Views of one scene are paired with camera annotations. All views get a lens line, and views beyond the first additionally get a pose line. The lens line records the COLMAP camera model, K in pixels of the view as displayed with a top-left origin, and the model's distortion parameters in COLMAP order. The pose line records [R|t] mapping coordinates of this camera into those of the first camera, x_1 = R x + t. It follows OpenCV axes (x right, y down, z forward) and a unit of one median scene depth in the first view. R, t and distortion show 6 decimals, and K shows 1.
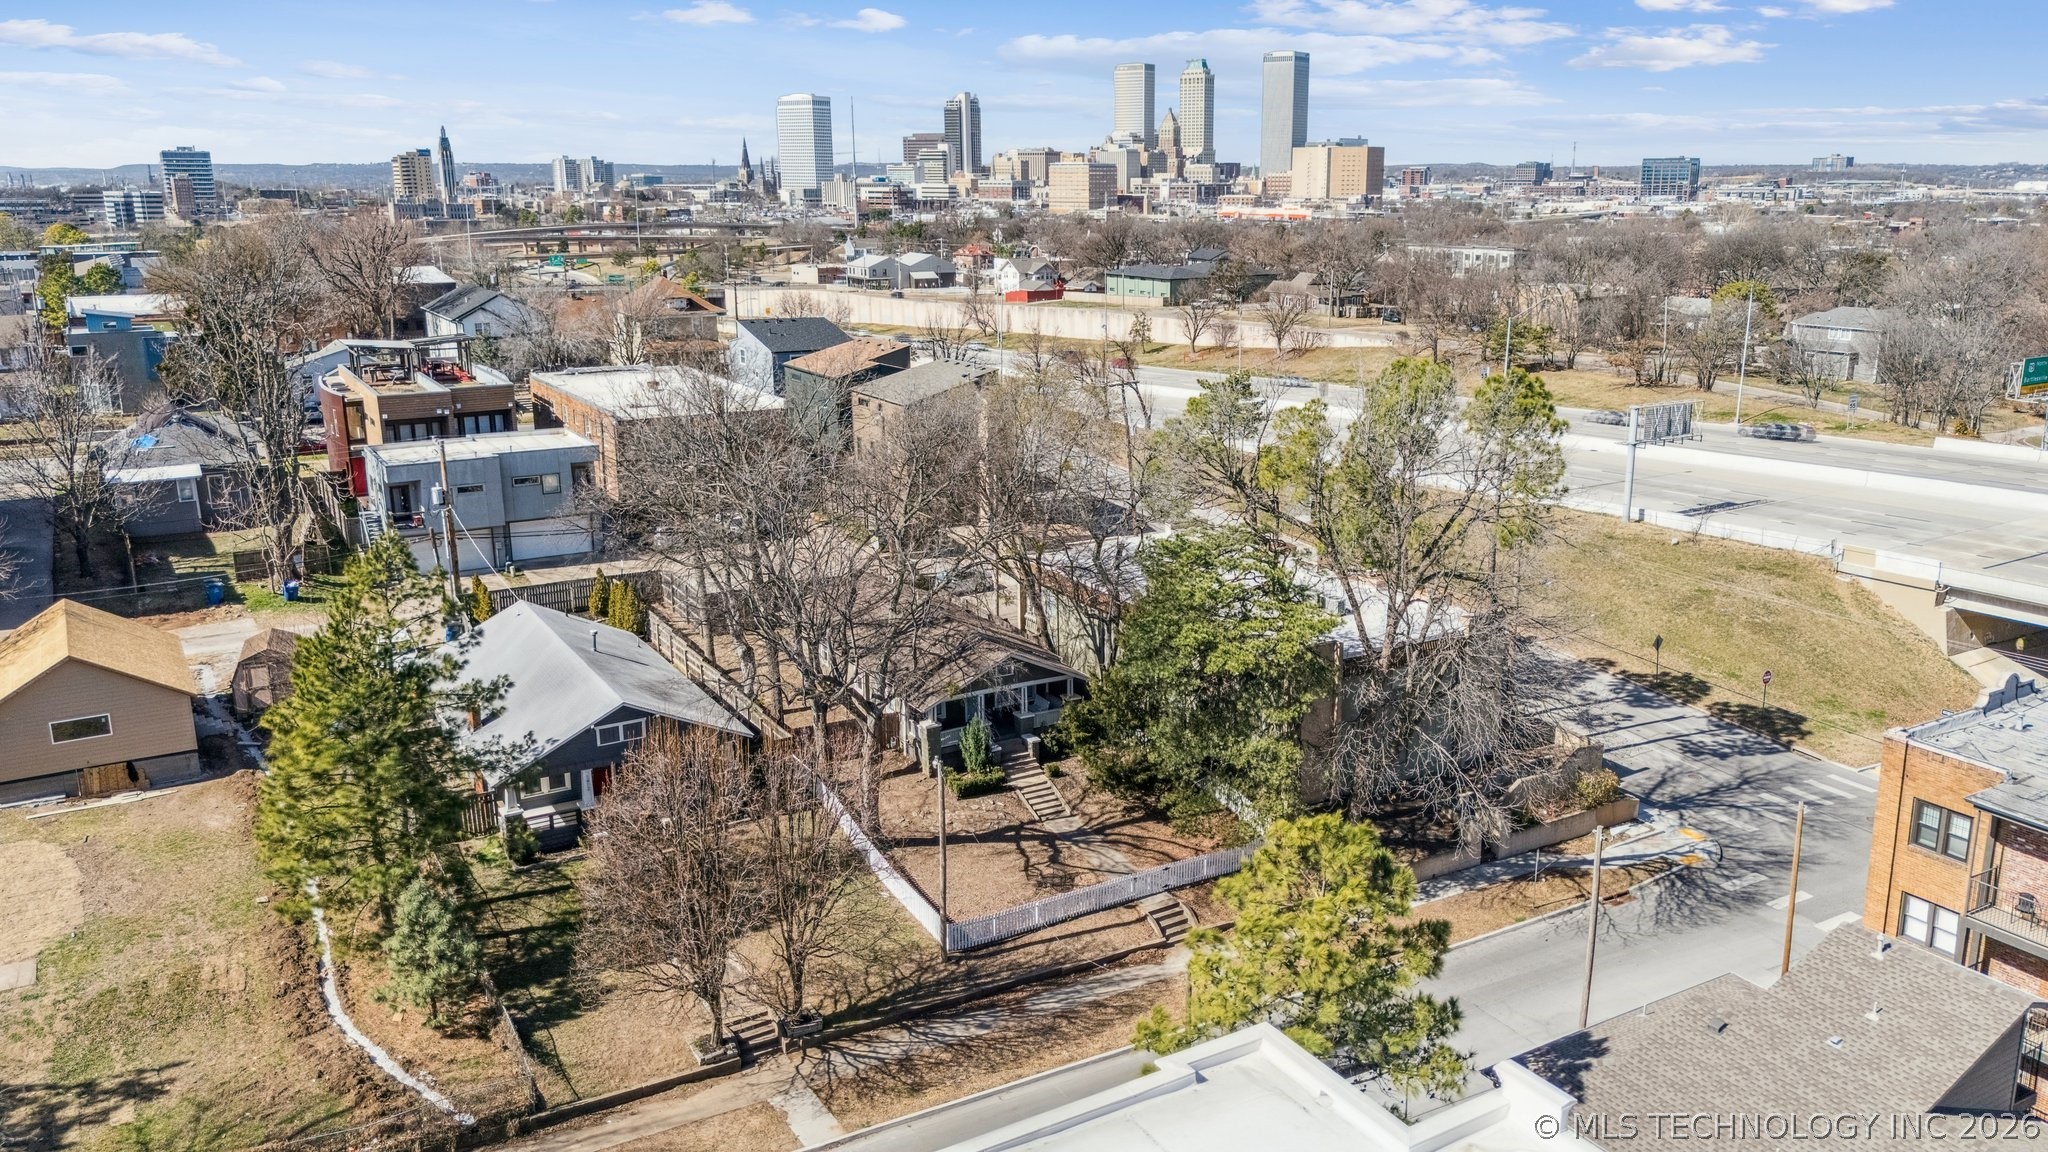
lens RADIAL K [[1558.1, 0, 1022.6], [0, 1558.1, 576.5], [0, 0, 1]] dist [0.070214, -0.045764]
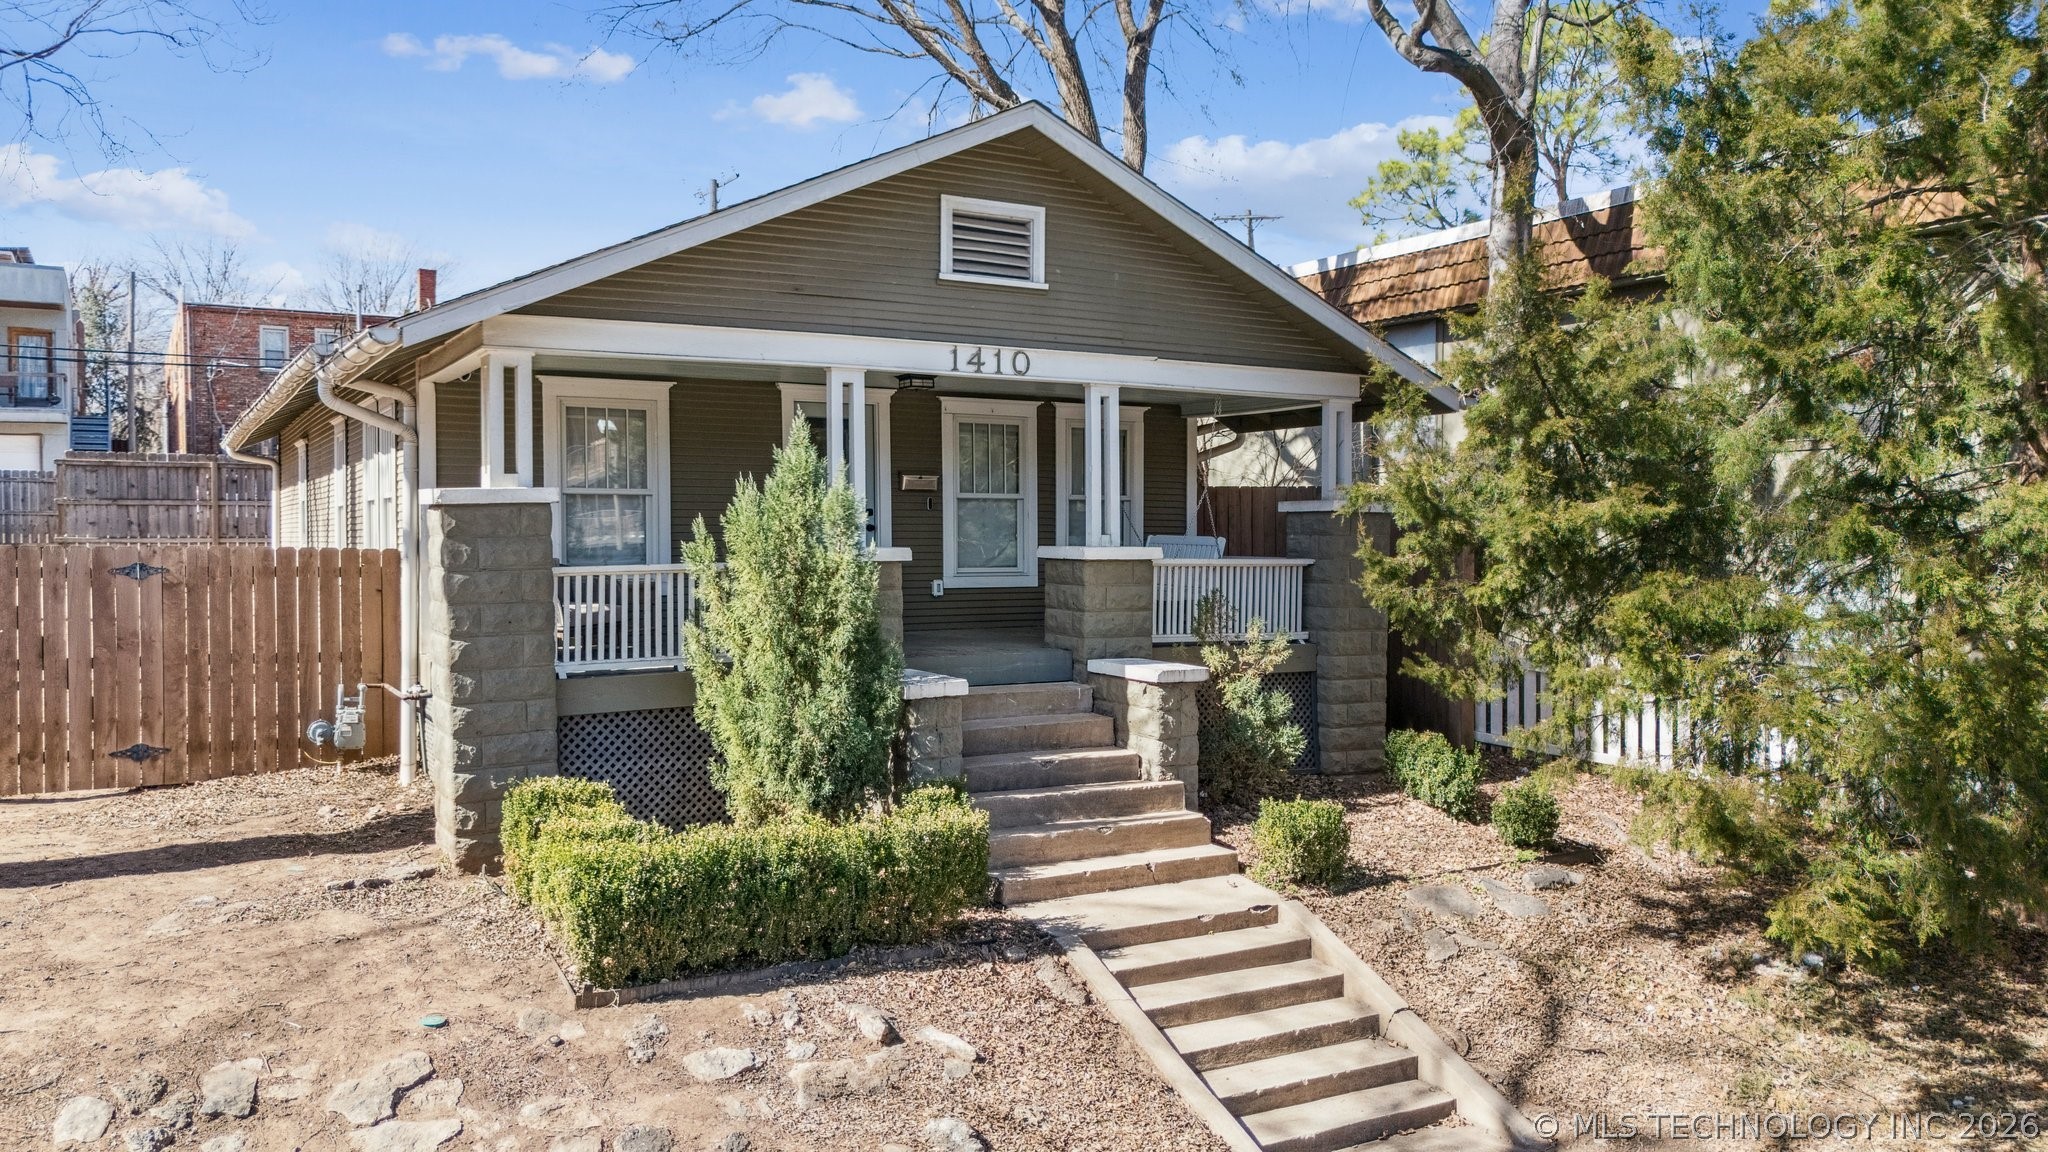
lens RADIAL K [[1558.1, 0, 1026.3], [0, 1558.1, 576.9], [0, 0, 1]] dist [0.070214, -0.045764]
pose [[0.999989, -0.000673, 0.004677, -0.008644], [0.001710, 0.974242, -0.225499, 0.135251], [-0.004404, 0.225505, 0.974232, 0.856389]]
